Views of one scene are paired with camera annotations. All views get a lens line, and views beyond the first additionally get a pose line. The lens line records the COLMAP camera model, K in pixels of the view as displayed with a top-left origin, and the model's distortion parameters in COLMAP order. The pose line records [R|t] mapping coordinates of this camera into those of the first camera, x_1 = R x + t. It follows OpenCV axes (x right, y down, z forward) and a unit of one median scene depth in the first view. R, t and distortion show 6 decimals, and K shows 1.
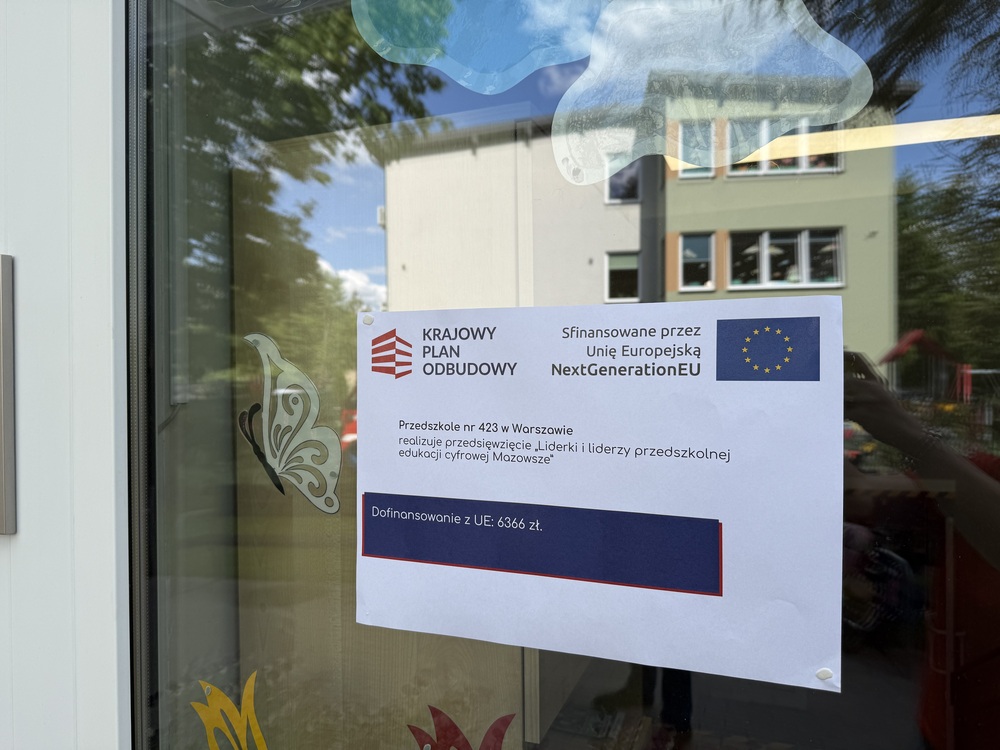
lens RADIAL K [[875.6, 0, 500.0], [0, 875.6, 375.0], [0, 0, 1]] dist [0.014345, -0.001688]
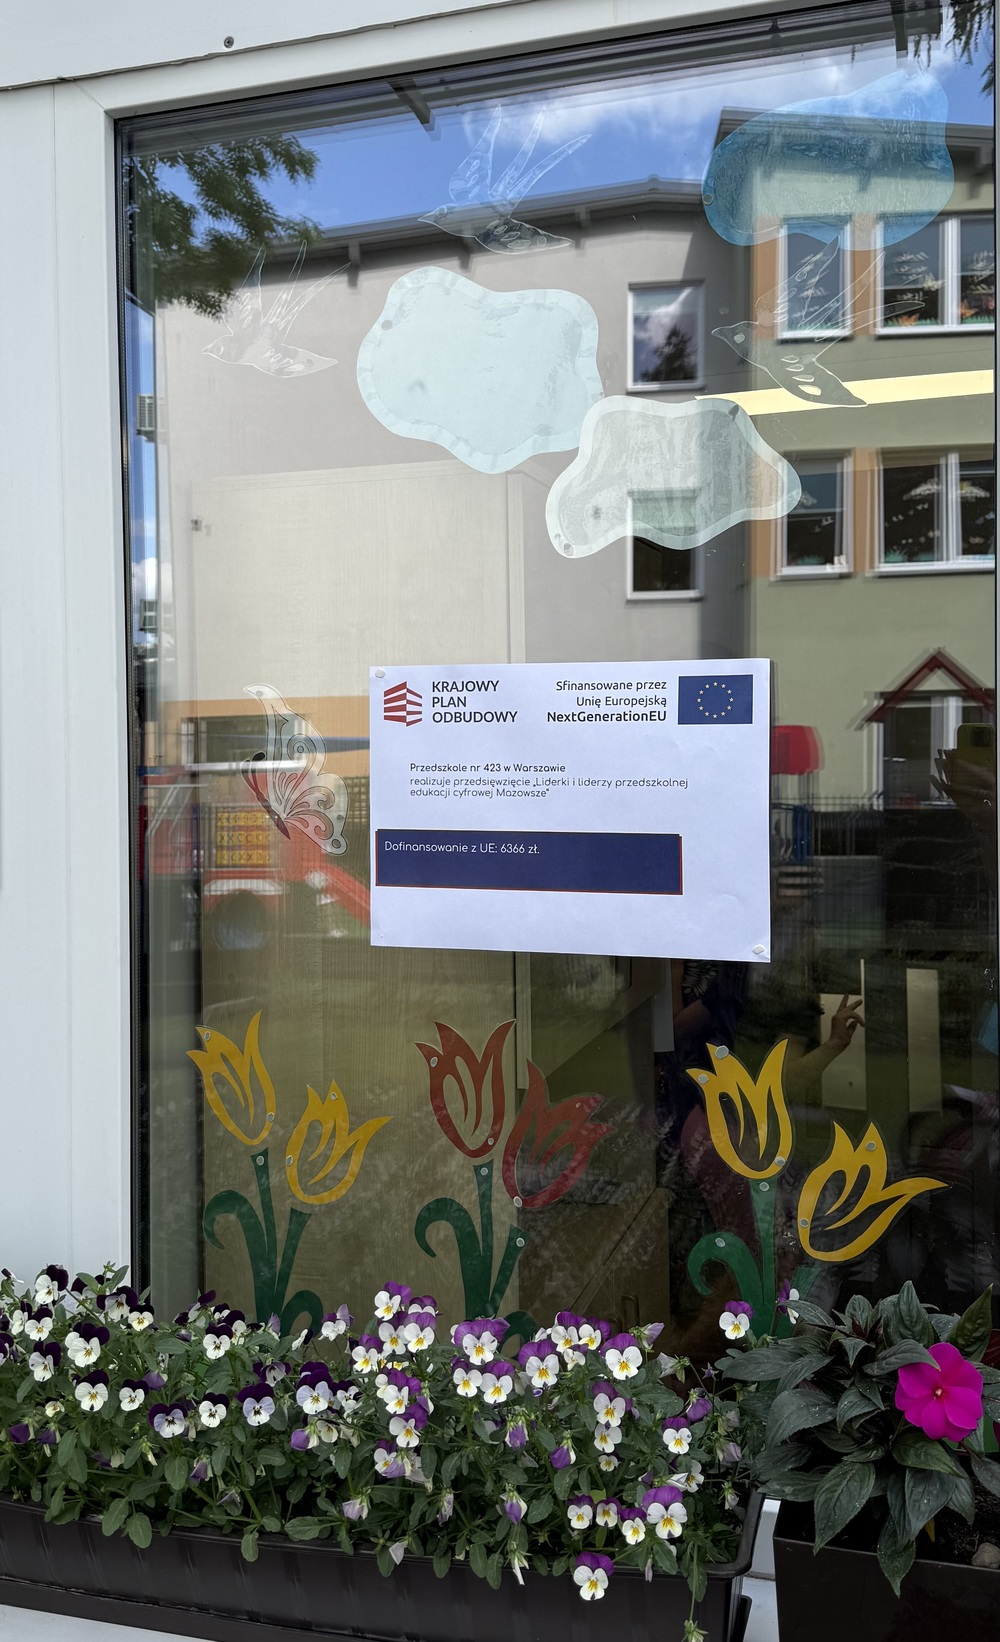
lens RADIAL K [[2155.5, 0, 500.0], [0, 2155.5, 821.0], [0, 0, 1]] dist [-0.005284, -0.000562]
pose [[0.998467, -0.005334, 0.055094, -0.155456], [0.003666, 0.999533, 0.030333, 0.042835], [-0.055230, -0.030084, 0.998020, -1.787905]]
